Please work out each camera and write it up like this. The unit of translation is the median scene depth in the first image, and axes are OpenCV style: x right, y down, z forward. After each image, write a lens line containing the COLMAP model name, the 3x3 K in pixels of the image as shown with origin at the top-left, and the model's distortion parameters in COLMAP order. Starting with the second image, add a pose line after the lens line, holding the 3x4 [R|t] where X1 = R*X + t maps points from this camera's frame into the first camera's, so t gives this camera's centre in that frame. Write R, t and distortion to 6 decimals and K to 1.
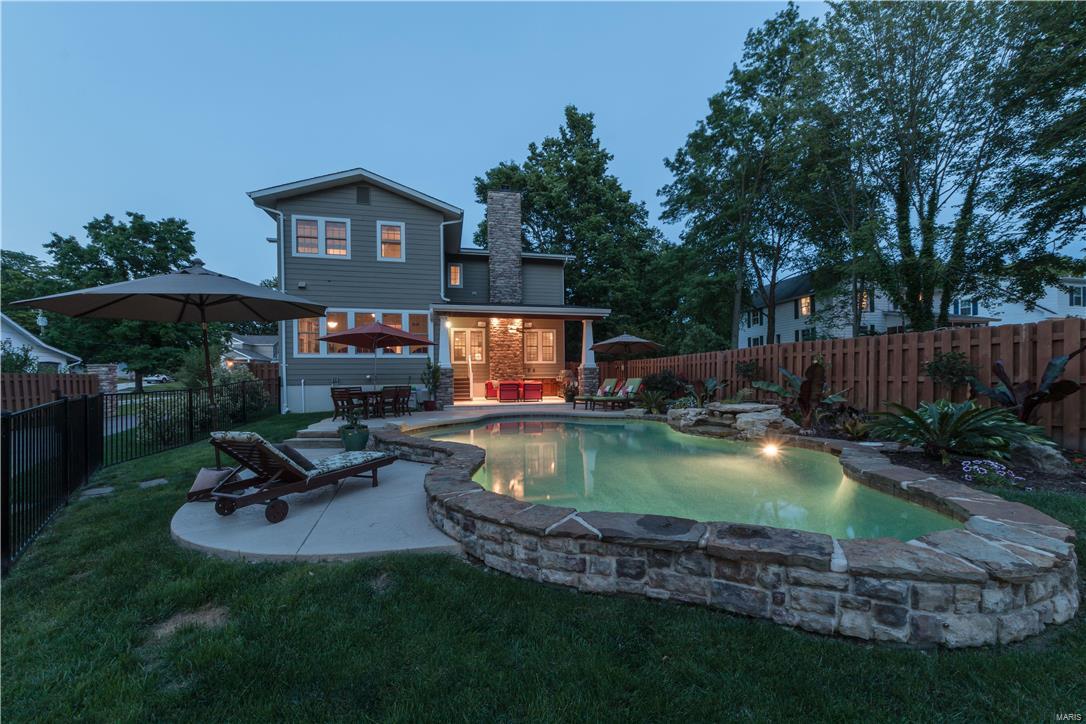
lens RADIAL K [[404.4, 0, 537.6], [0, 404.4, 373.7], [0, 0, 1]] dist [0.000639, -0.000165]
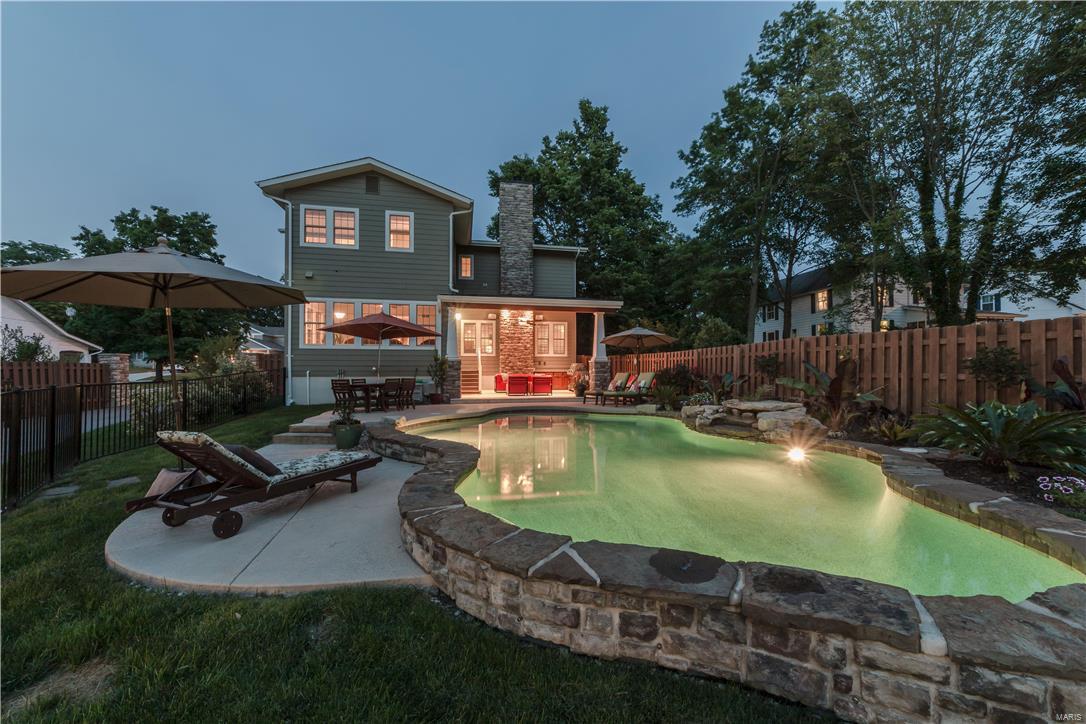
lens RADIAL K [[397.7, 0, 543.0], [0, 397.7, 362.0], [0, 0, 1]] dist [-0.002292, 0.000094]
pose [[0.999720, 0.008855, -0.021925, 0.011648], [-0.009113, 0.999890, -0.011697, -0.000766], [0.021819, 0.011894, 0.999691, 0.044563]]
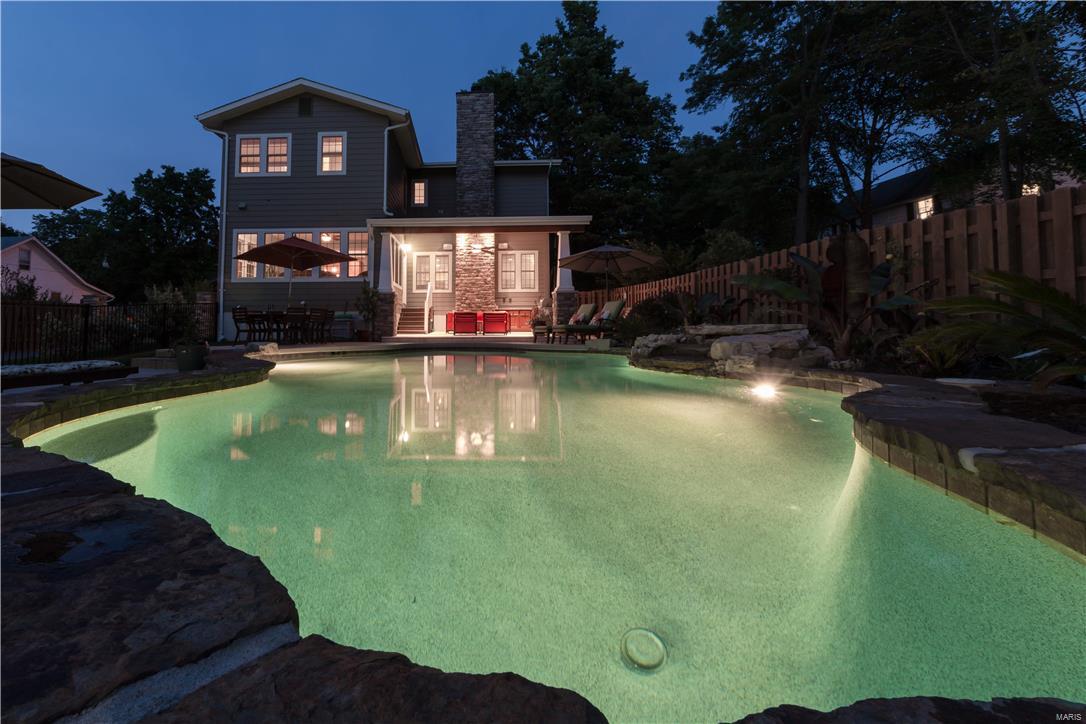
lens RADIAL K [[443.4, 0, 450.9], [0, 443.4, 296.1], [0, 0, 1]] dist [-0.003557, -0.000230]
pose [[0.965103, -0.009261, -0.261706, 0.155144], [-0.004602, 0.998620, -0.052311, 0.042747], [0.261829, 0.051690, 0.963729, 0.138934]]
